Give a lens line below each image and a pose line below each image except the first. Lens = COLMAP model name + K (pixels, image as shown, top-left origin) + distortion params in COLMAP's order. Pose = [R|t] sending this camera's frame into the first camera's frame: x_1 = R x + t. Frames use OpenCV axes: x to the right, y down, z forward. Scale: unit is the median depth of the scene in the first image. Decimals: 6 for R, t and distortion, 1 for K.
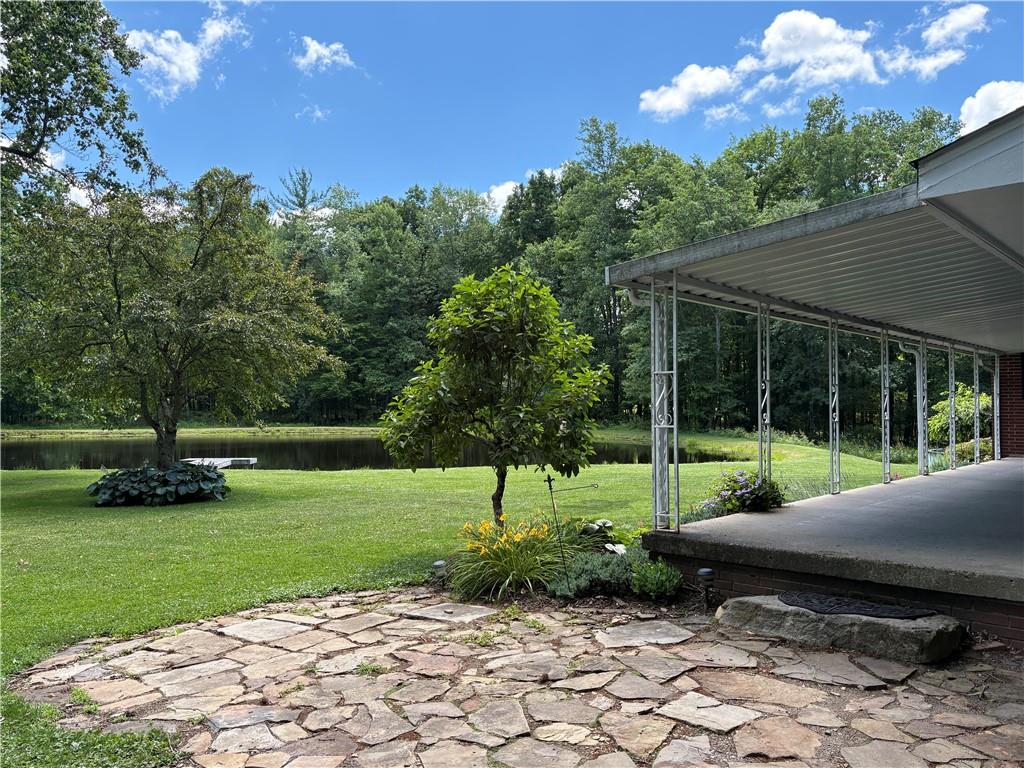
lens RADIAL K [[787.6, 0, 512.0], [0, 787.6, 384.0], [0, 0, 1]] dist [-0.002437, -0.000729]
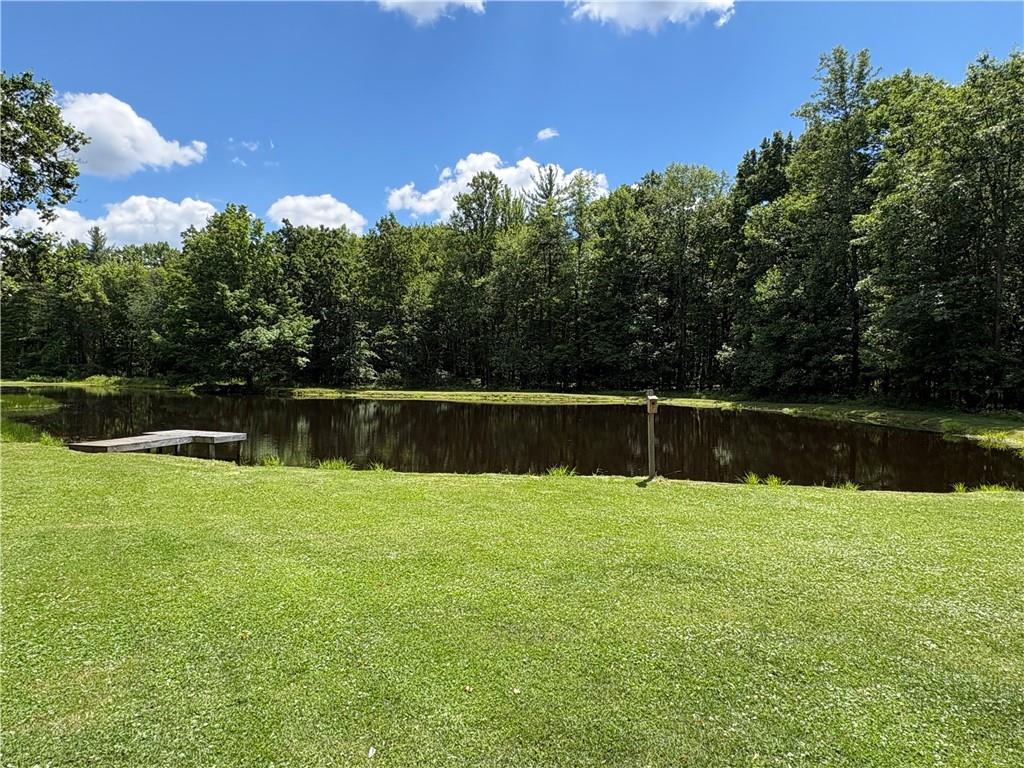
lens RADIAL K [[603.7, 0, 512.0], [0, 603.7, 384.0], [0, 0, 1]] dist [-0.000136, 0.002044]
pose [[0.913265, 0.020936, -0.406828, 0.049111], [-0.005407, 0.999214, 0.039282, 0.007937], [0.407330, -0.033675, 0.912660, 0.192206]]
